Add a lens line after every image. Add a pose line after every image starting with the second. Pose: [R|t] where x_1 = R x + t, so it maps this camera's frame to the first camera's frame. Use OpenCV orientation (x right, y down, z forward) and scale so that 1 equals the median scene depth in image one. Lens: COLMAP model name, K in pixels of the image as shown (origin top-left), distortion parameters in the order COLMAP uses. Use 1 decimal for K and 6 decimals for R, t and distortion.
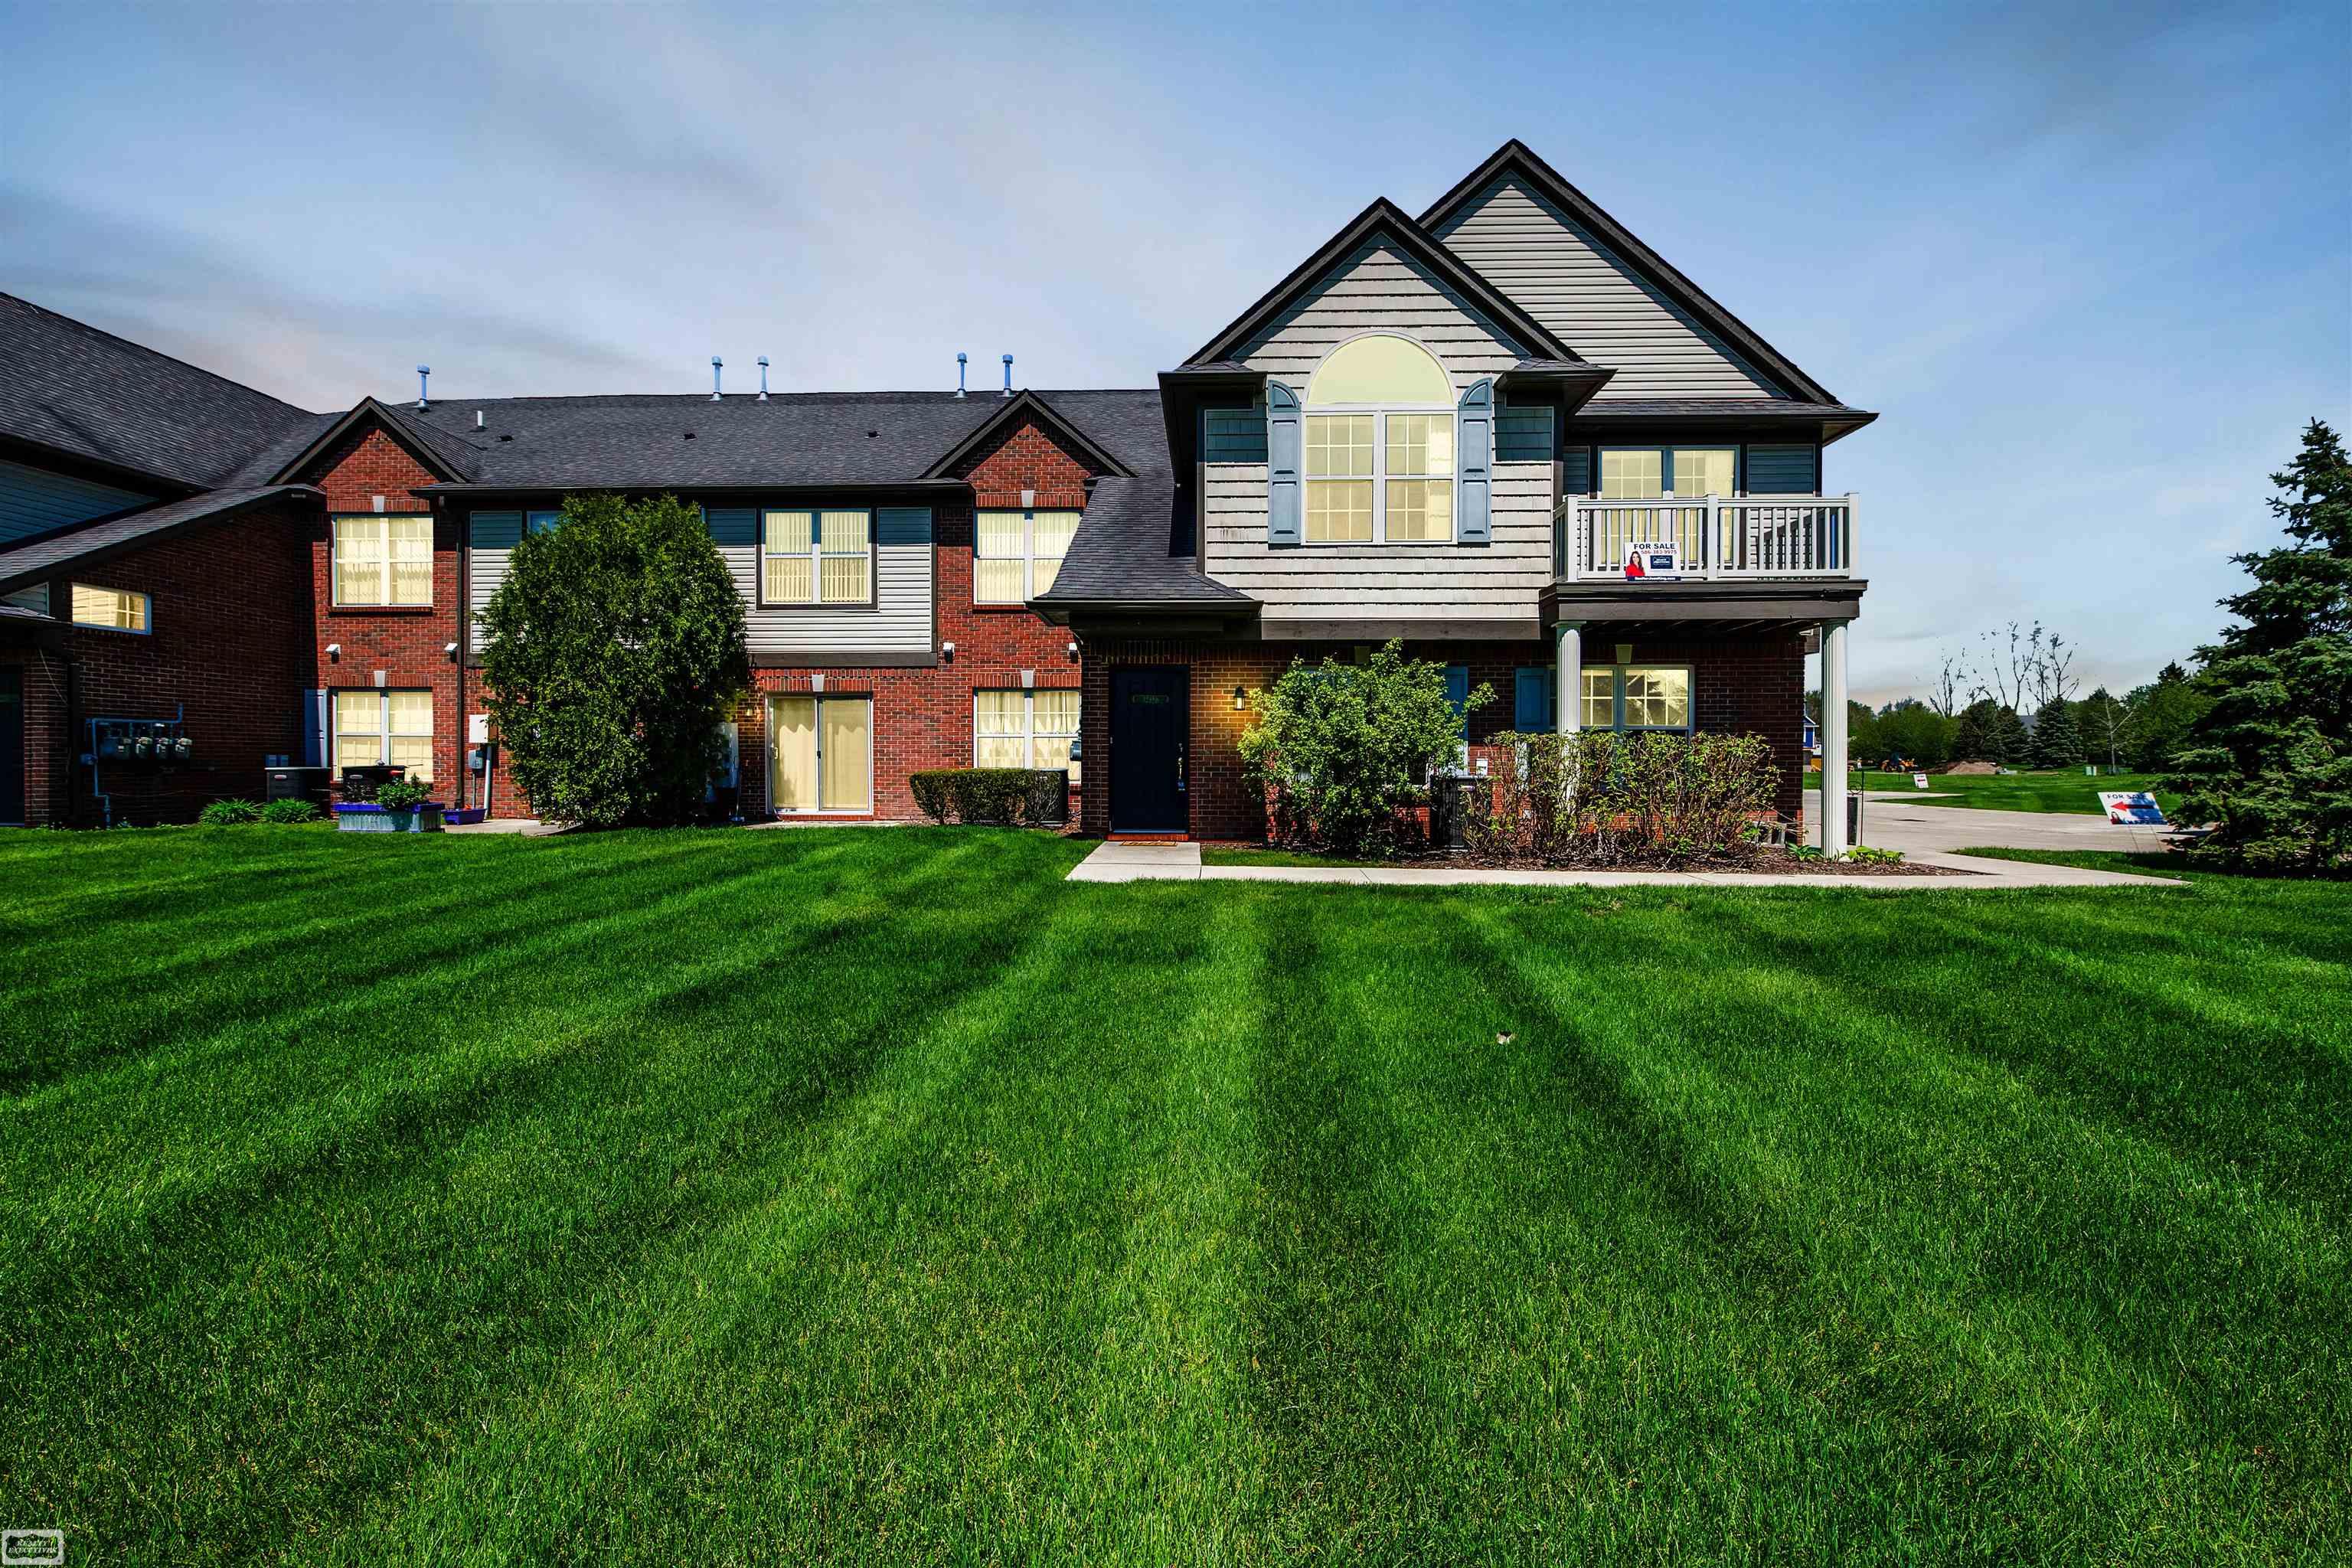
lens RADIAL K [[948.0, 0, 1170.9], [0, 948.0, 774.6], [0, 0, 1]] dist [-0.004278, -0.000345]
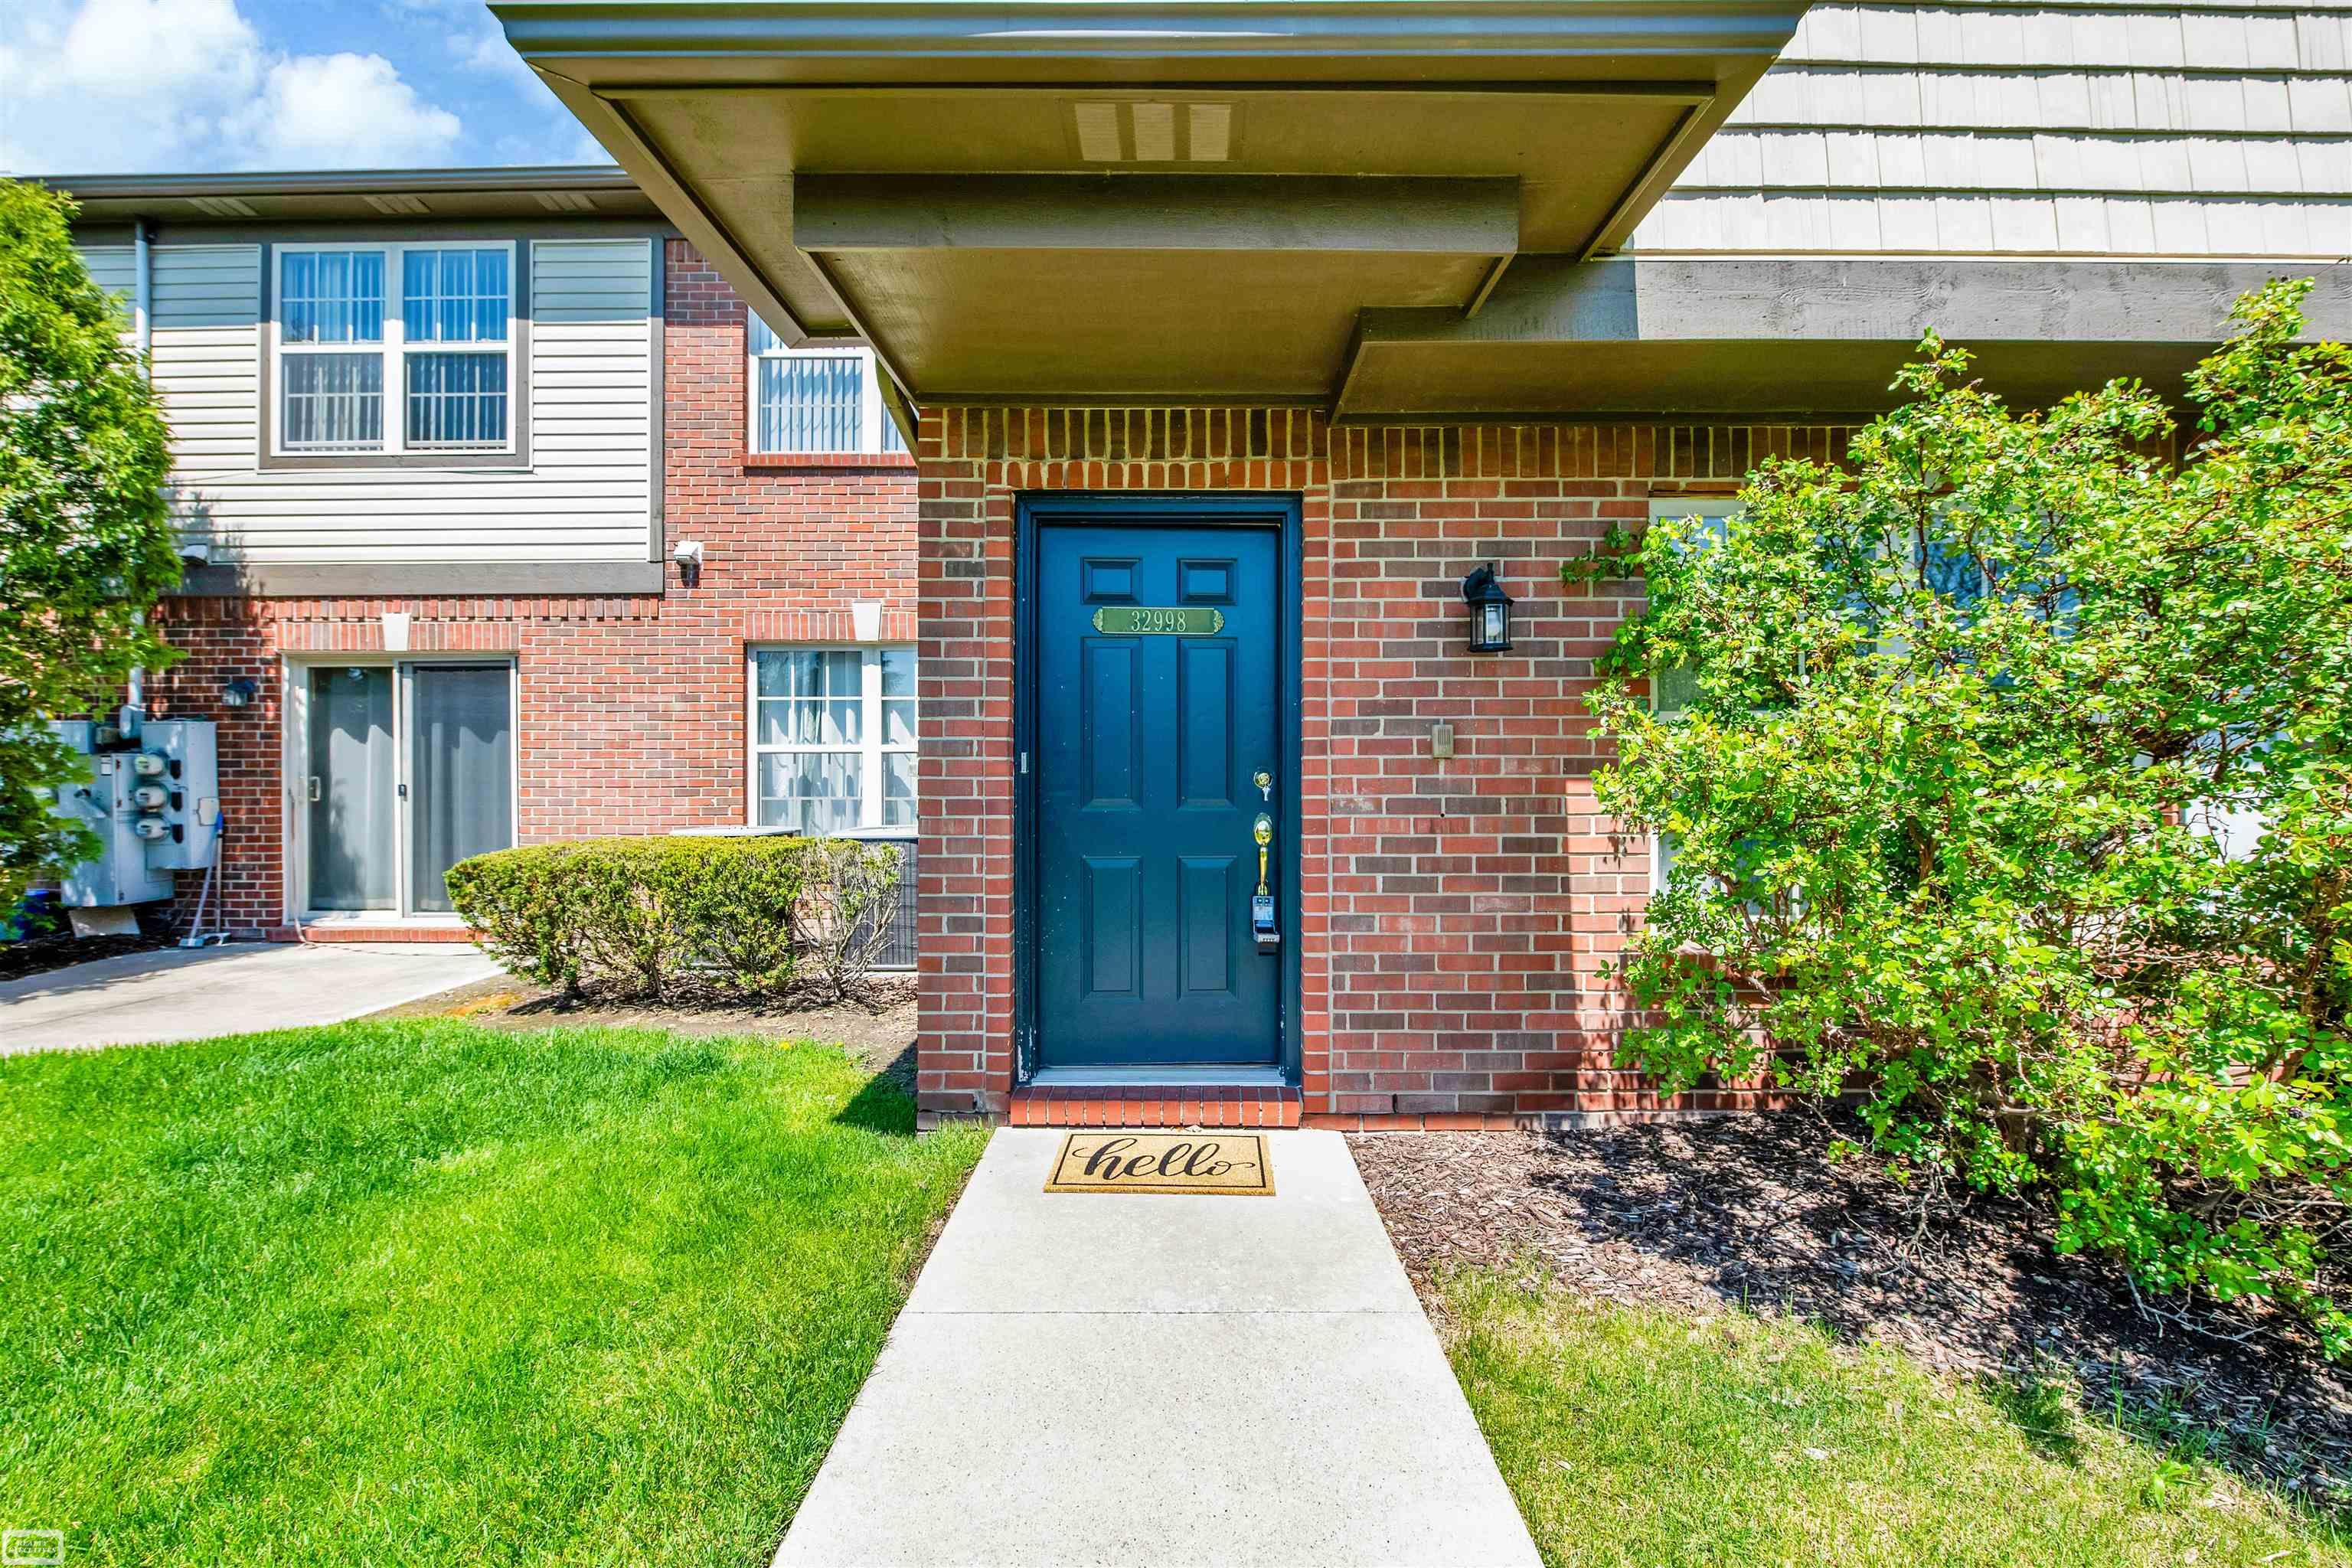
lens RADIAL K [[948.0, 0, 1170.9], [0, 948.0, 774.6], [0, 0, 1]] dist [-0.004278, -0.000345]
pose [[0.999601, -0.001971, 0.028190, -0.029370], [0.002458, 0.999848, -0.017251, -0.029297], [-0.028152, 0.017313, 0.999454, 0.763160]]
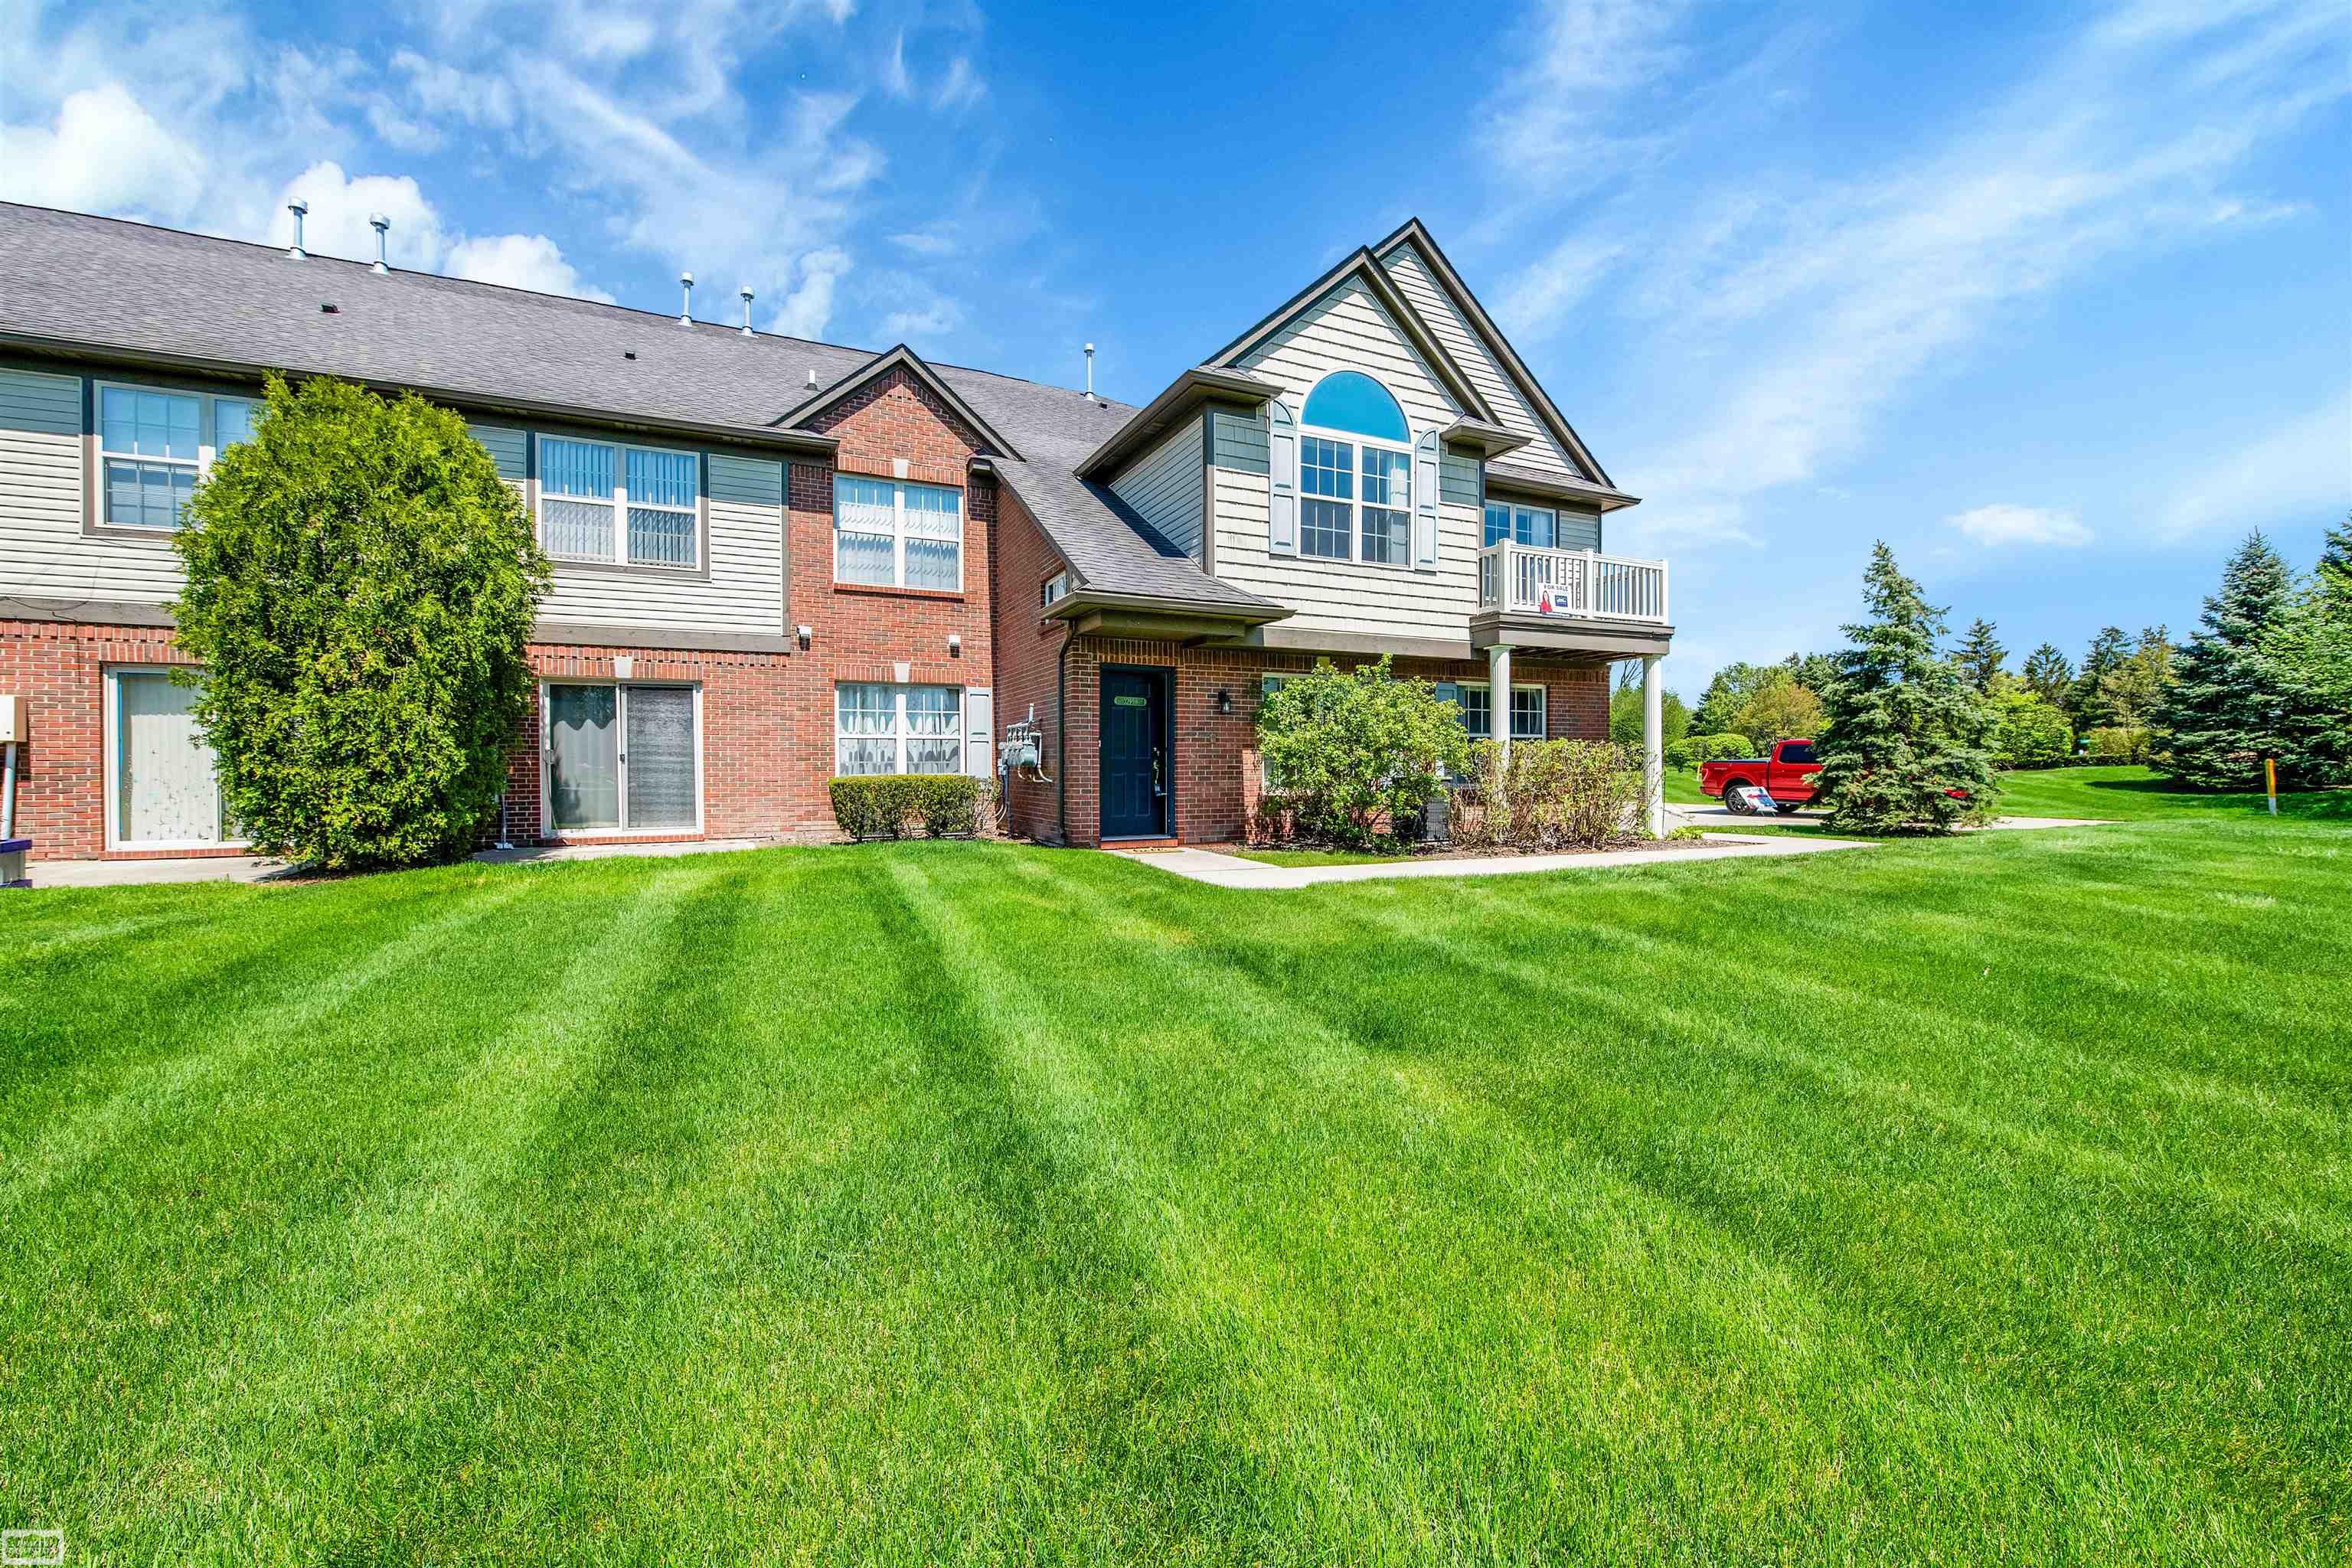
lens RADIAL K [[964.1, 0, 1192.1], [0, 964.1, 776.1], [0, 0, 1]] dist [-0.003180, -0.000242]
pose [[0.884976, -0.008744, 0.465555, -0.457736], [0.010397, 0.999945, -0.000983, -0.001911], [-0.465521, 0.005711, 0.885018, 0.113926]]
